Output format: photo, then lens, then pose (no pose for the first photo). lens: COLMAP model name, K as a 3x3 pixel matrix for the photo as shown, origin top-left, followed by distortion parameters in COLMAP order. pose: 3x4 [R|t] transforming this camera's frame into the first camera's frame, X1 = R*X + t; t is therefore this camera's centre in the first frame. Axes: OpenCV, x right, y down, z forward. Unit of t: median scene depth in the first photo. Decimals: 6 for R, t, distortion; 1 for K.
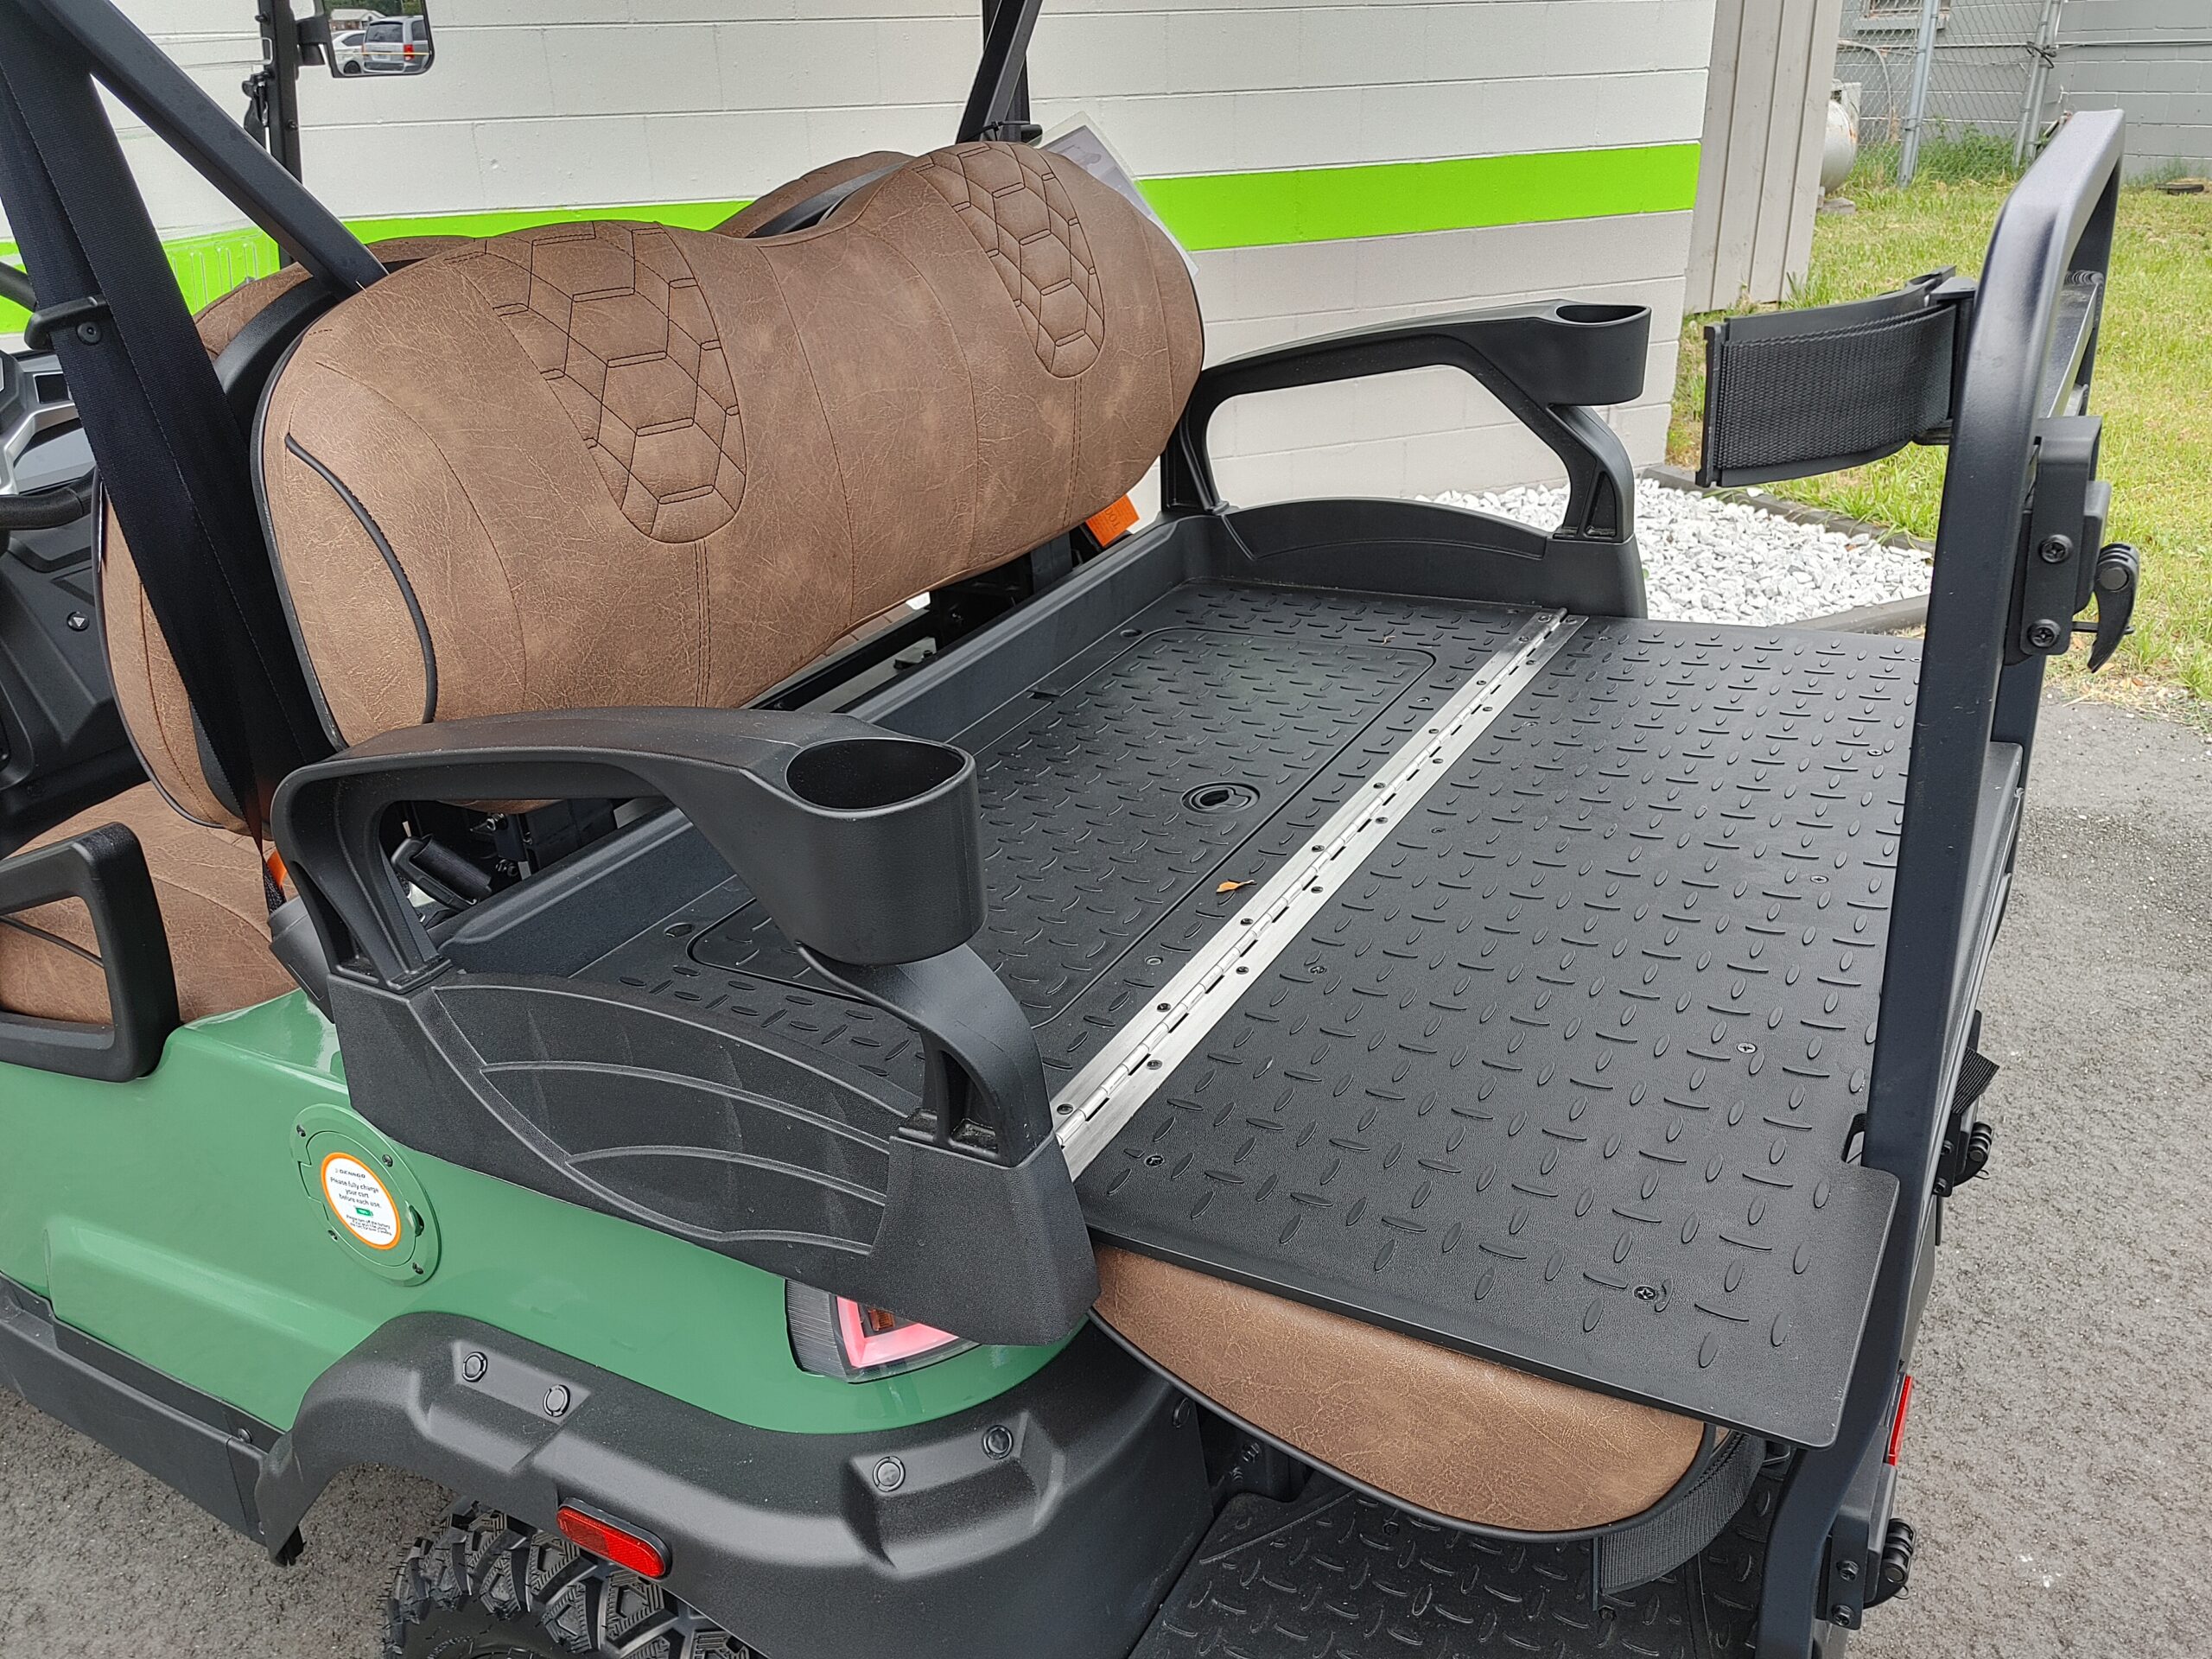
lens RADIAL K [[1667.2, 0, 1106.0], [0, 1667.2, 829.5], [0, 0, 1]] dist [0.096854, -0.104576]
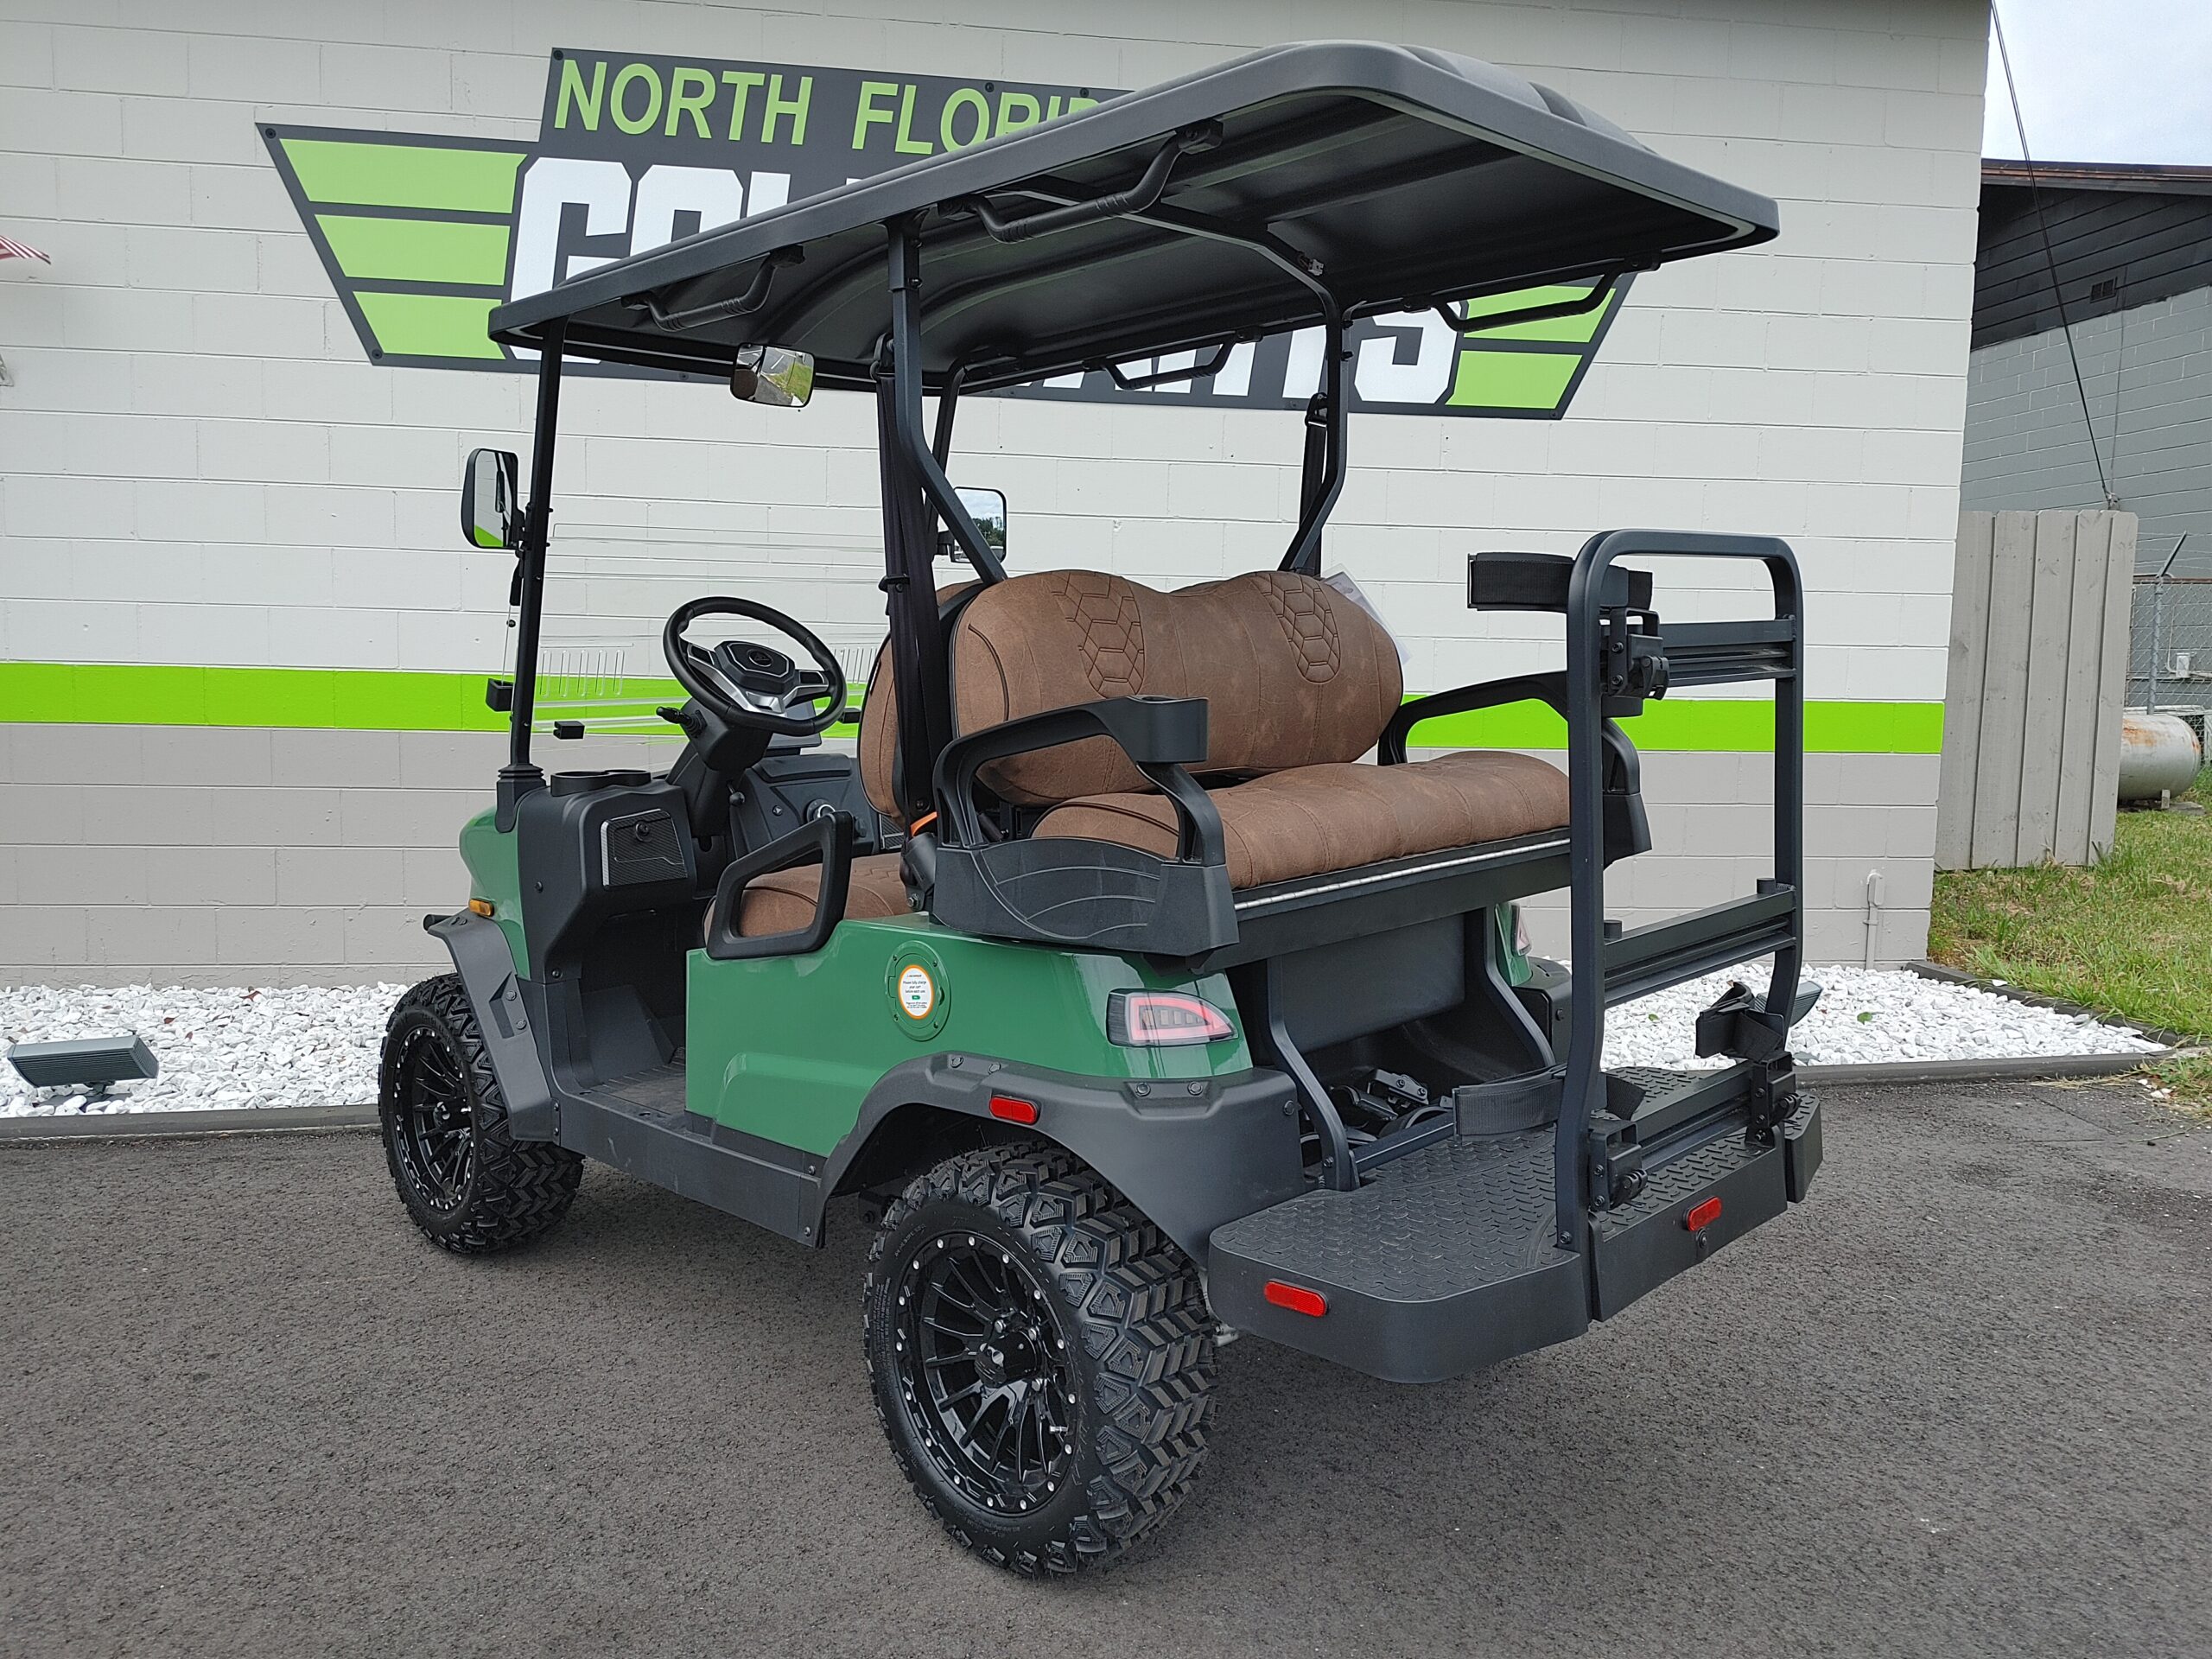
lens RADIAL K [[1667.2, 0, 1106.0], [0, 1667.2, 829.5], [0, 0, 1]] dist [0.096854, -0.104576]
pose [[0.969242, 0.075351, -0.234290, 0.201379], [-0.147634, 0.939687, -0.308534, 0.499253], [0.196911, 0.333633, 0.921908, -0.725004]]
